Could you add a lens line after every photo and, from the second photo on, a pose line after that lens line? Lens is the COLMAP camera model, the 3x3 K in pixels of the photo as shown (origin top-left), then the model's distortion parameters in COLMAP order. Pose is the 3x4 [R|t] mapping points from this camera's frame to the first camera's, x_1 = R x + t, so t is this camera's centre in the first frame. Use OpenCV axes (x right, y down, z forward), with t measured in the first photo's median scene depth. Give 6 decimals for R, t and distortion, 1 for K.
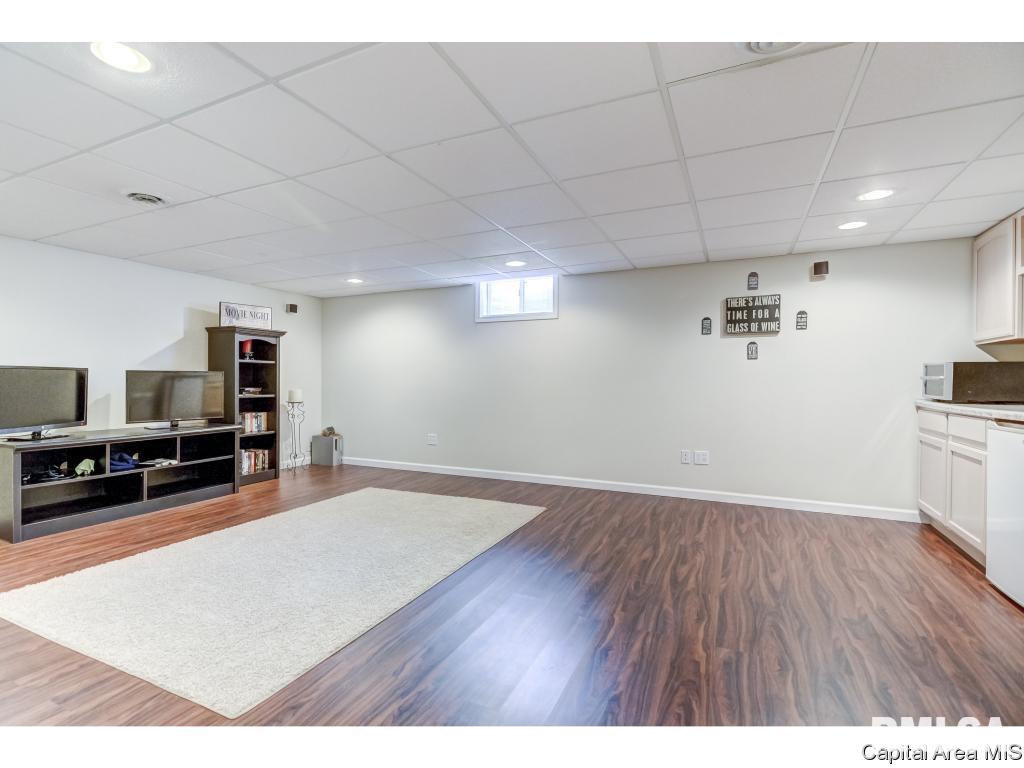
lens RADIAL K [[492.2, 0, 506.6], [0, 492.2, 382.4], [0, 0, 1]] dist [0.003607, 0.000459]
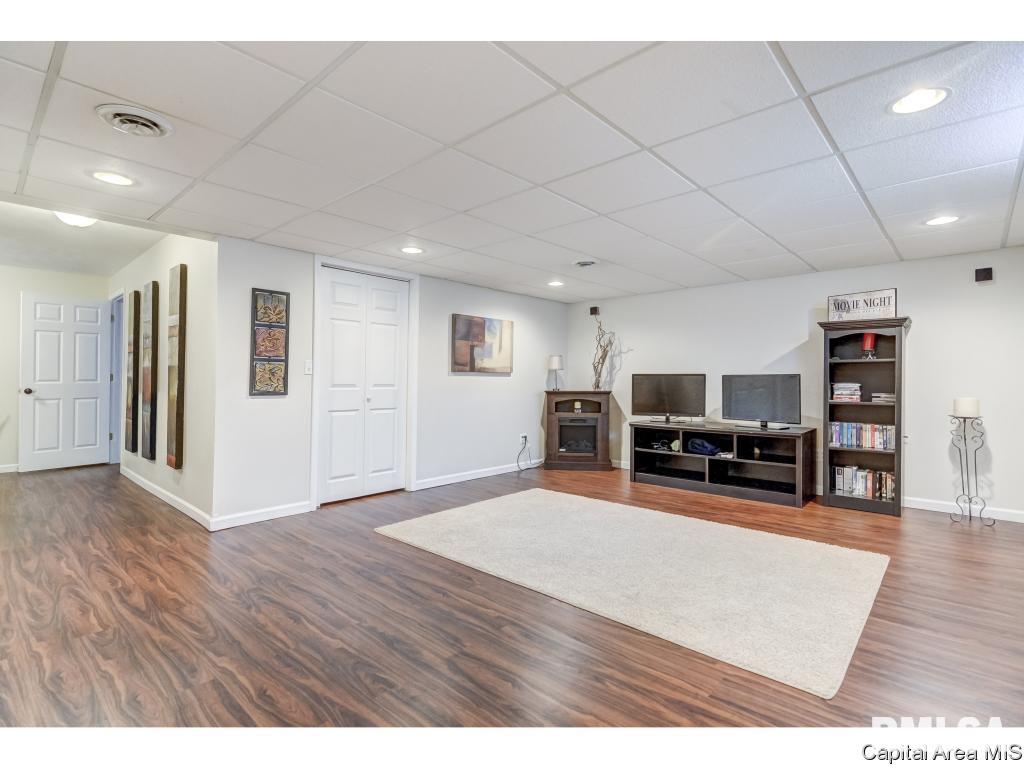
lens RADIAL K [[492.2, 0, 506.6], [0, 492.2, 382.4], [0, 0, 1]] dist [0.003607, 0.000459]
pose [[-0.290961, 0.001806, -0.956733, 0.631738], [-0.009583, 0.999943, 0.004802, -0.007336], [0.956687, 0.010565, -0.290927, 0.984626]]
